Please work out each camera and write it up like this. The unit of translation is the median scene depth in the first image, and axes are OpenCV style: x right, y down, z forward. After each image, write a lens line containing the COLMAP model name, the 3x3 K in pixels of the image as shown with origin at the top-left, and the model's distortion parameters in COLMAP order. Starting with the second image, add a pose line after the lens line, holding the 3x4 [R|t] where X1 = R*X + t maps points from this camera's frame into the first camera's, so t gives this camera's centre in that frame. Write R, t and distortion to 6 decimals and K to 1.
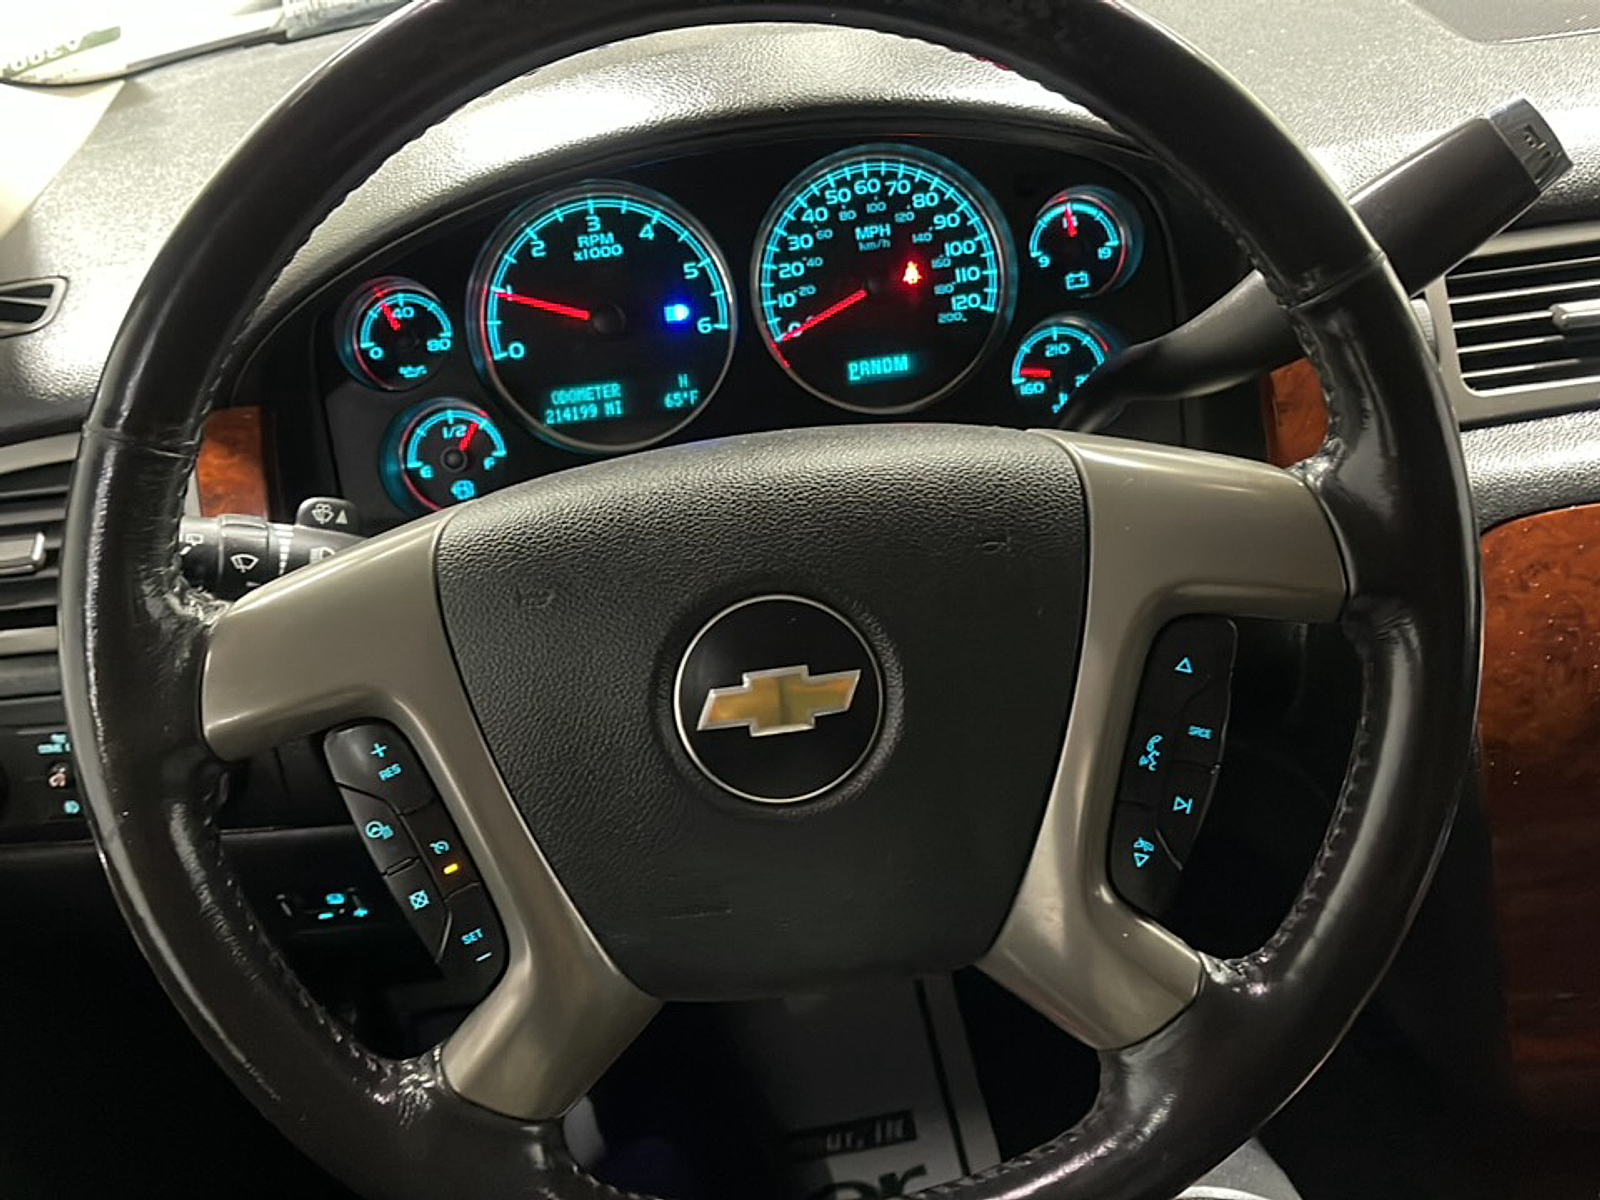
lens RADIAL K [[1310.5, 0, 800.0], [0, 1310.5, 600.0], [0, 0, 1]] dist [0.041215, -0.273789]
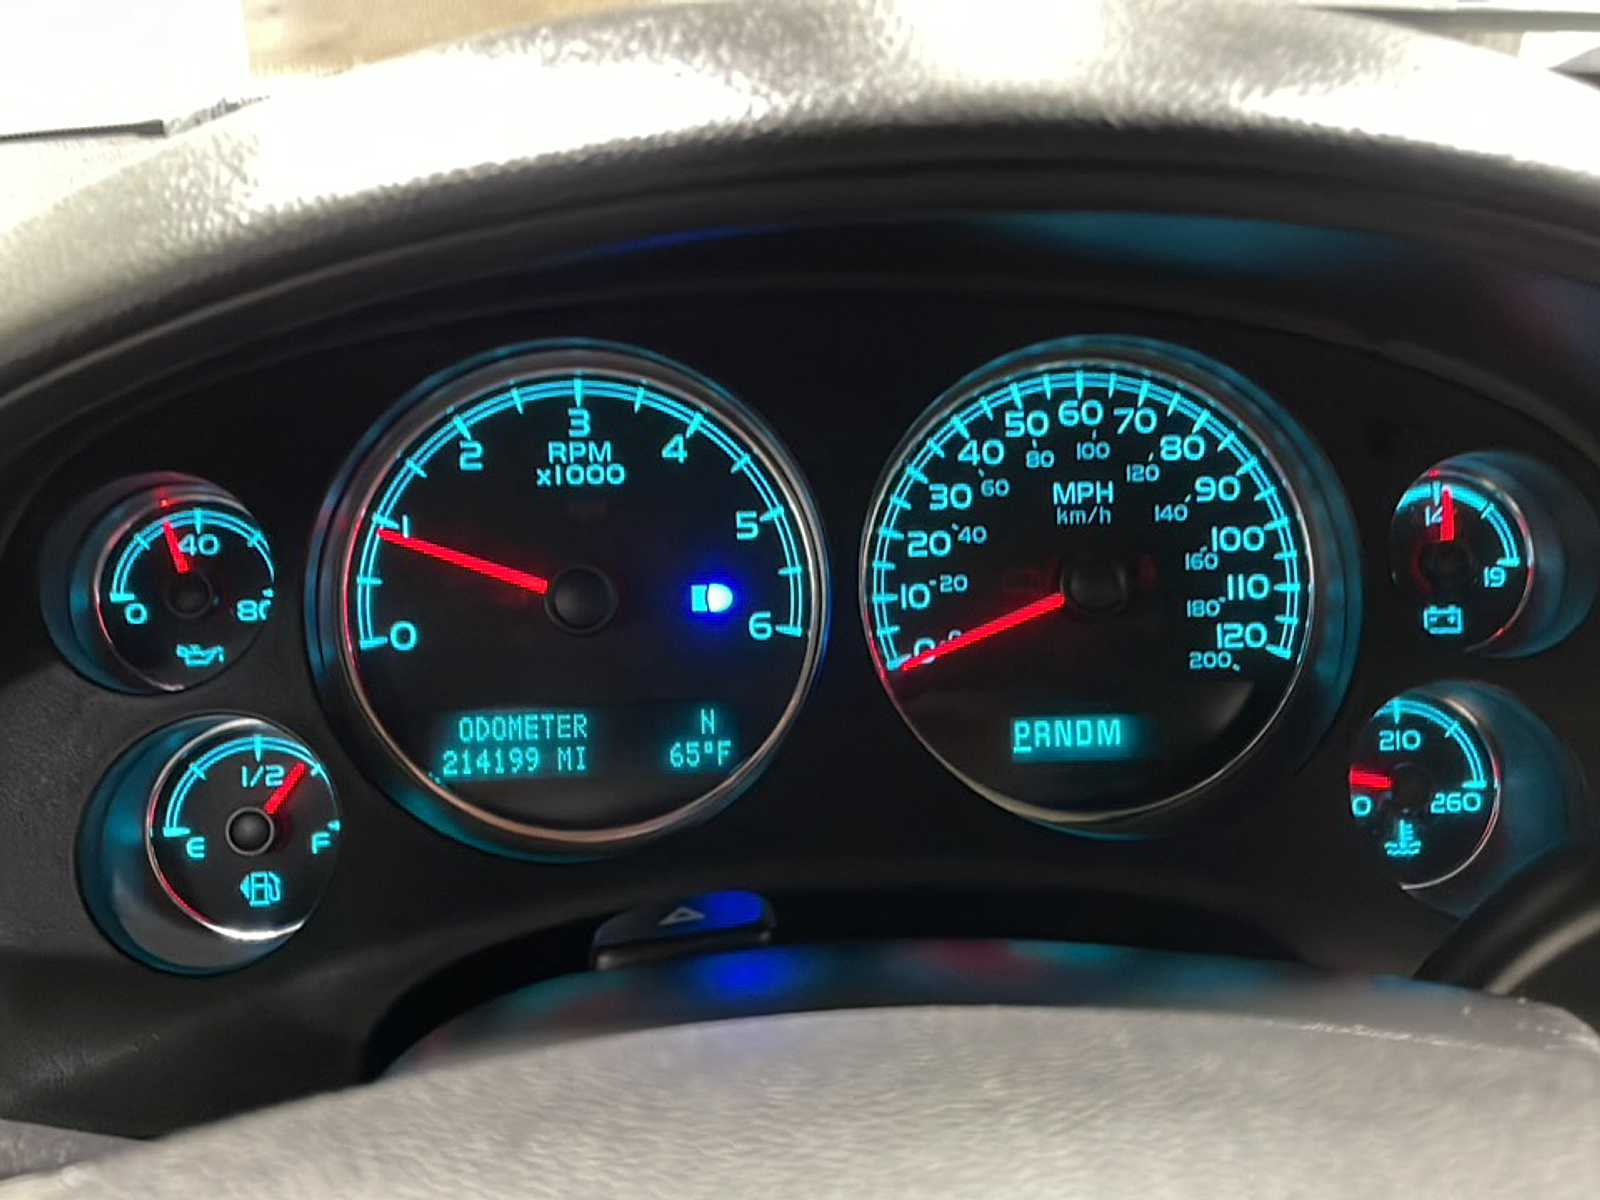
lens RADIAL K [[1310.5, 0, 800.0], [0, 1310.5, 600.0], [0, 0, 1]] dist [0.041215, -0.273789]
pose [[0.993729, 0.111211, -0.011636, -0.051266], [-0.111599, 0.979900, -0.165351, -0.132360], [-0.006987, 0.165613, 0.986166, 0.465702]]
